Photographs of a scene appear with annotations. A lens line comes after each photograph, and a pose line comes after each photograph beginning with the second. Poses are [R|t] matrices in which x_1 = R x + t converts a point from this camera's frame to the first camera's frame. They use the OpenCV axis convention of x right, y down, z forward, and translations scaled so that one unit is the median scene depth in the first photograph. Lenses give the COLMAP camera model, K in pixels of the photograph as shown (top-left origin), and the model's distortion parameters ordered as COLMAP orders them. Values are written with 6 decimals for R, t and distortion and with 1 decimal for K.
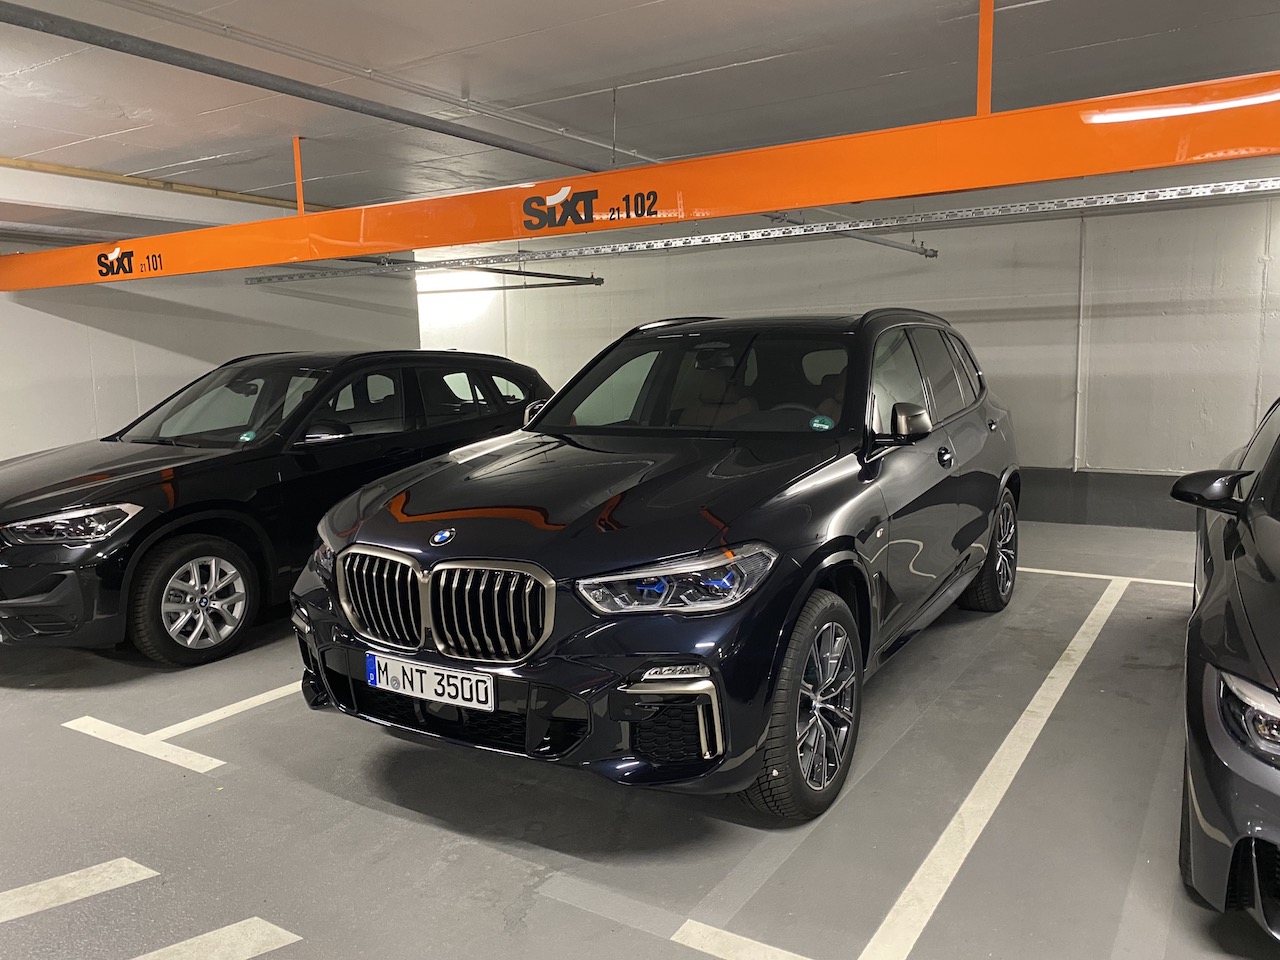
lens RADIAL K [[972.0, 0, 652.8], [0, 972.0, 479.8], [0, 0, 1]] dist [0.039442, -0.008851]
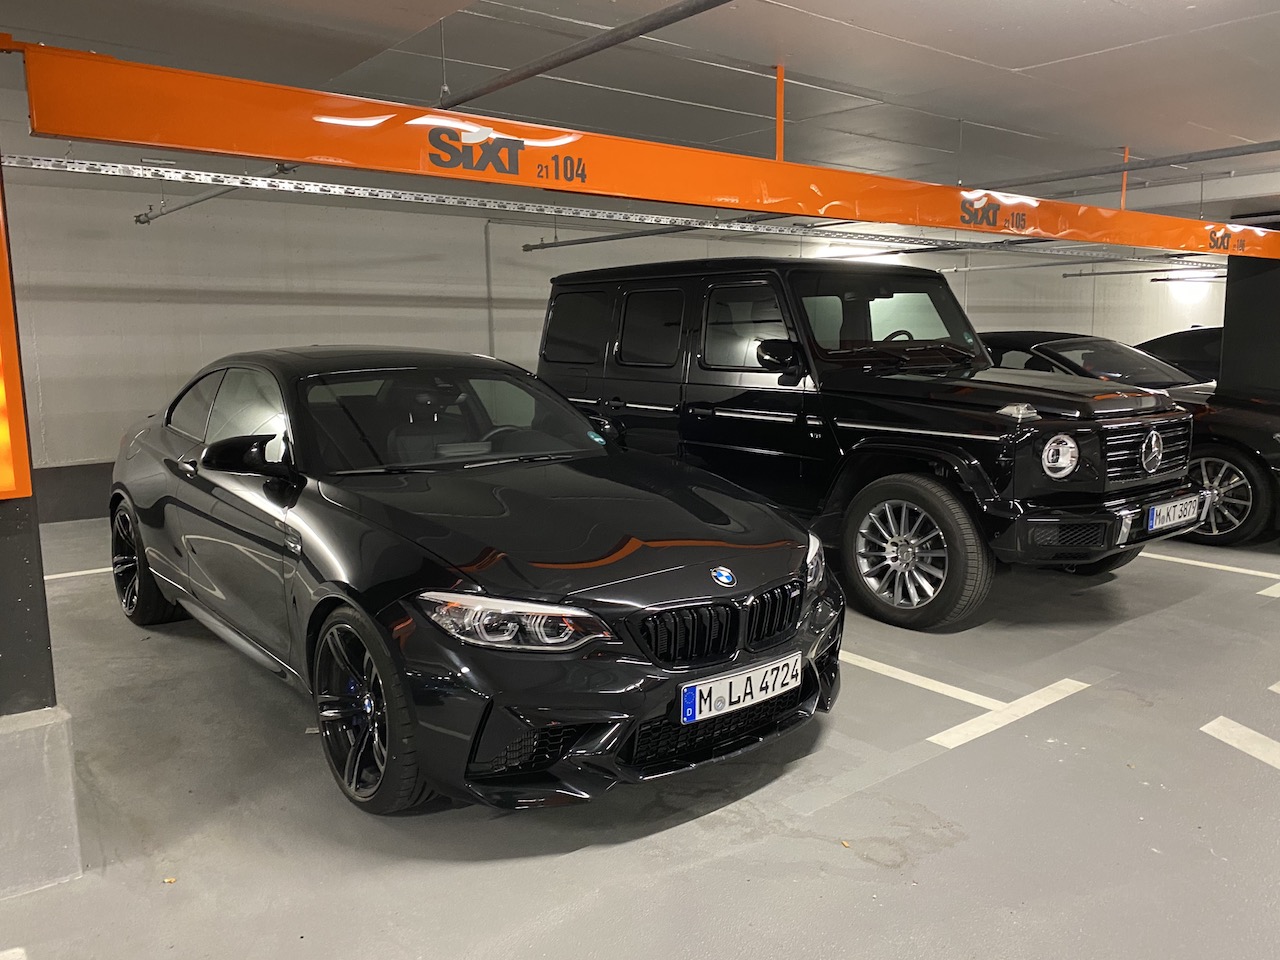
lens RADIAL K [[972.0, 0, 652.8], [0, 972.0, 479.8], [0, 0, 1]] dist [0.039442, -0.008851]
pose [[0.310758, -0.129635, 0.941607, -0.891194], [0.112024, 0.988746, 0.099154, -0.059275], [-0.943864, 0.074670, 0.321783, 0.597808]]
